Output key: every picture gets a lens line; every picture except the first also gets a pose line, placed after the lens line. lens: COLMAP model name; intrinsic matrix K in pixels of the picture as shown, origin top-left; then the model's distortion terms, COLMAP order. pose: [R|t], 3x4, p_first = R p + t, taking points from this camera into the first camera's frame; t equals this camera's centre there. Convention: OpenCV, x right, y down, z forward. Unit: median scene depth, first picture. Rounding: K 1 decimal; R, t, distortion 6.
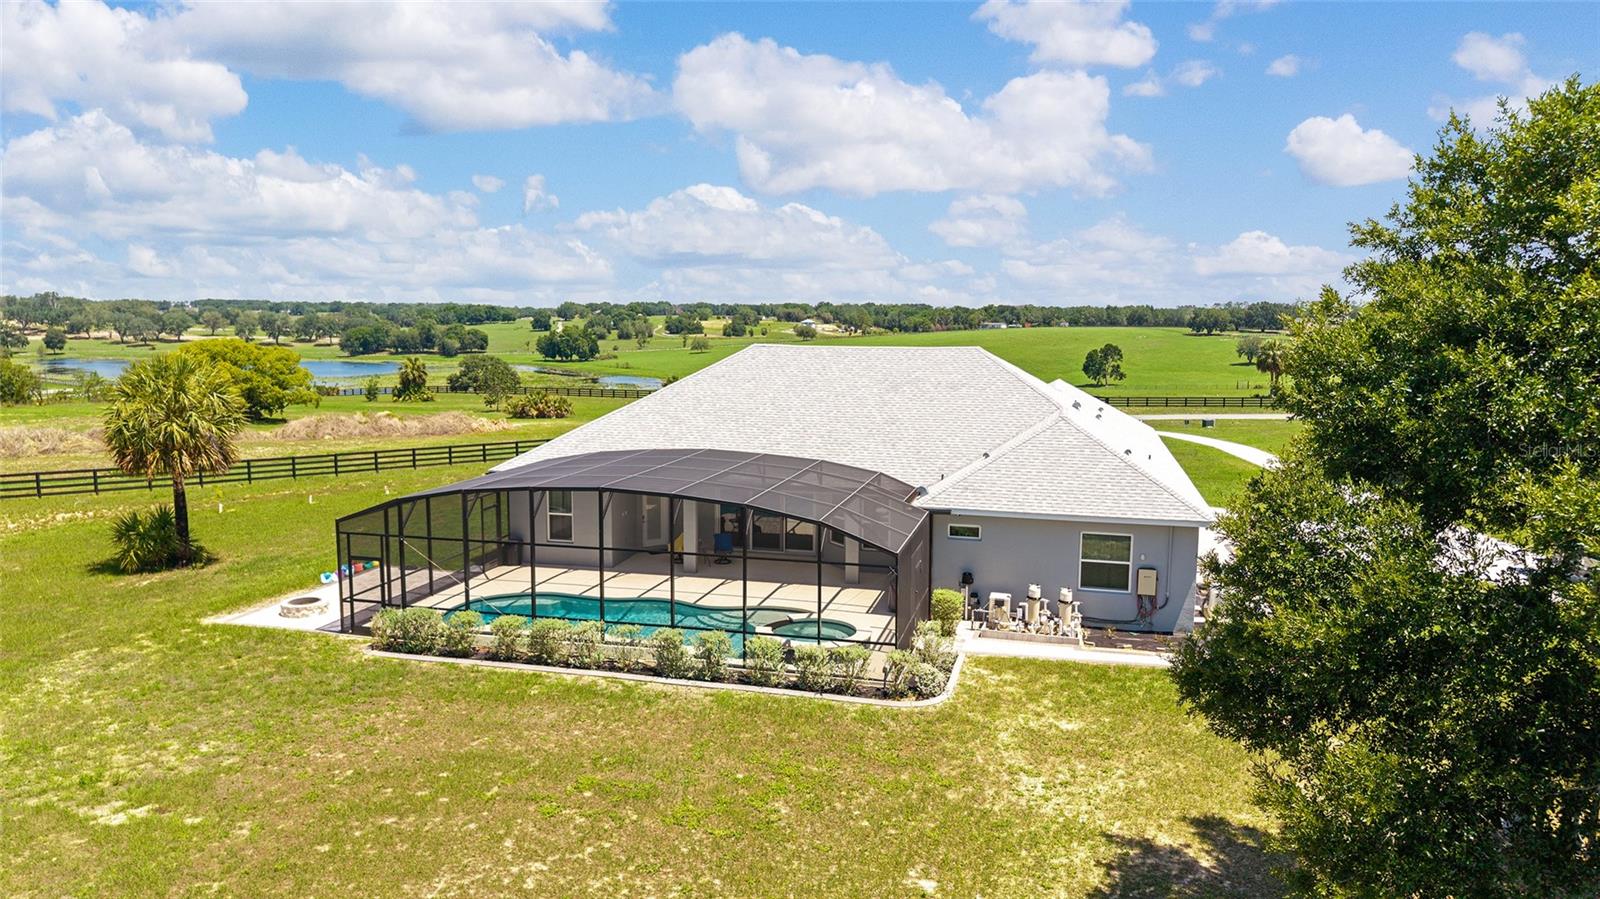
lens RADIAL K [[1124.1, 0, 800.0], [0, 1124.1, 449.5], [0, 0, 1]] dist [0.019209, -0.005225]
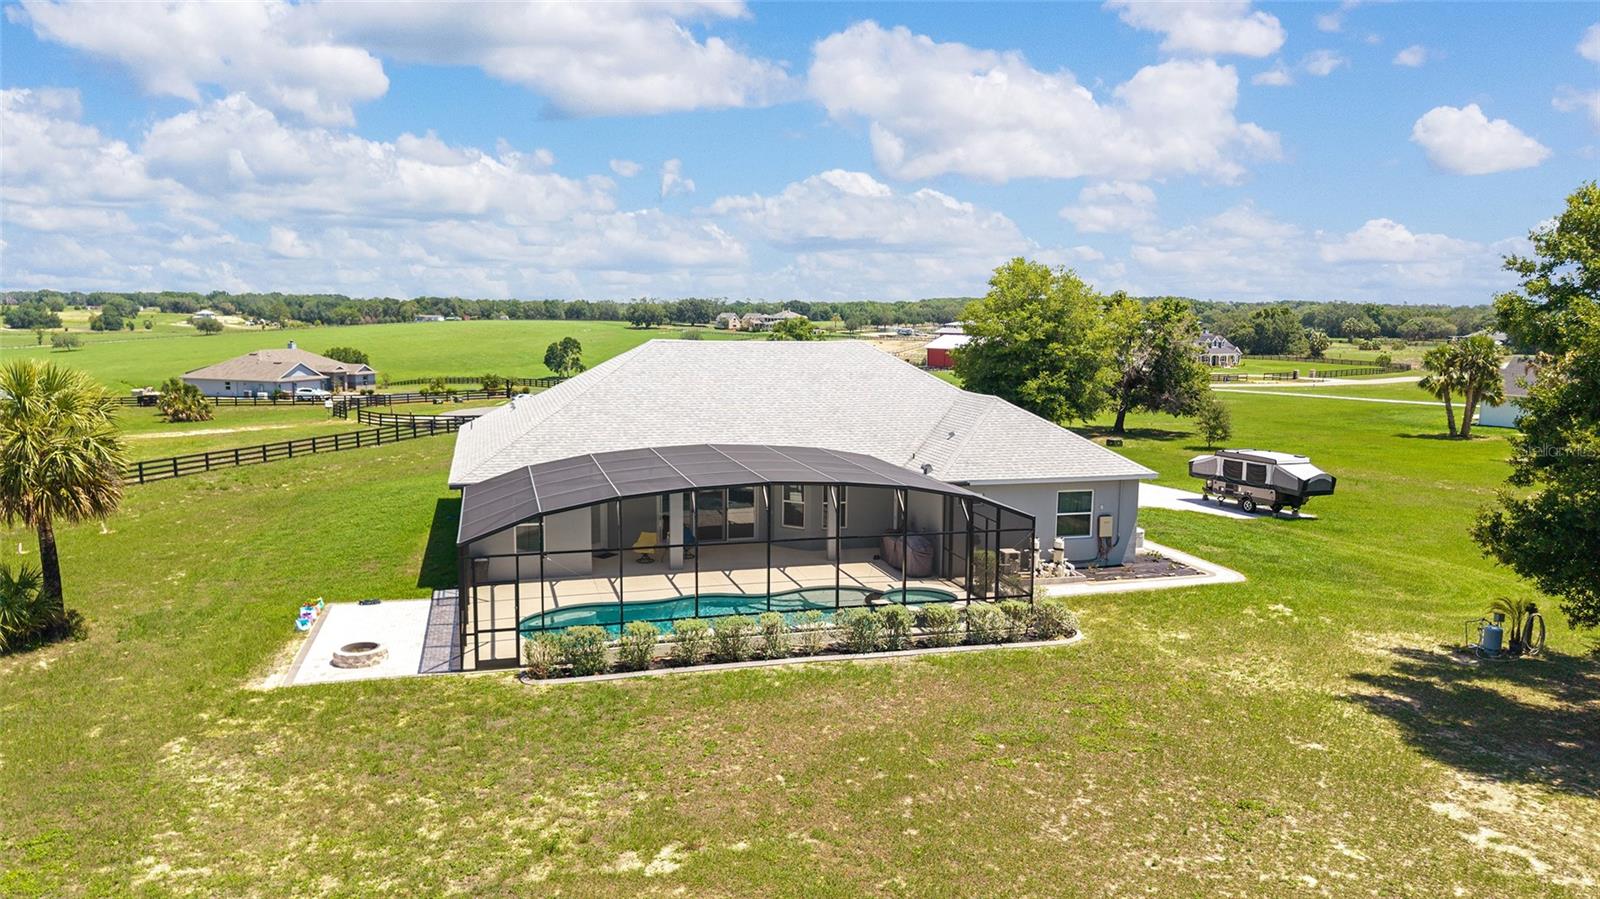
lens RADIAL K [[1127.5, 0, 800.0], [0, 1127.5, 449.5], [0, 0, 1]] dist [0.081133, -0.155702]
pose [[0.848428, -0.059325, 0.525976, -0.674892], [0.056382, 0.998175, 0.021638, -0.015477], [-0.526300, 0.011297, 0.850224, 0.110130]]
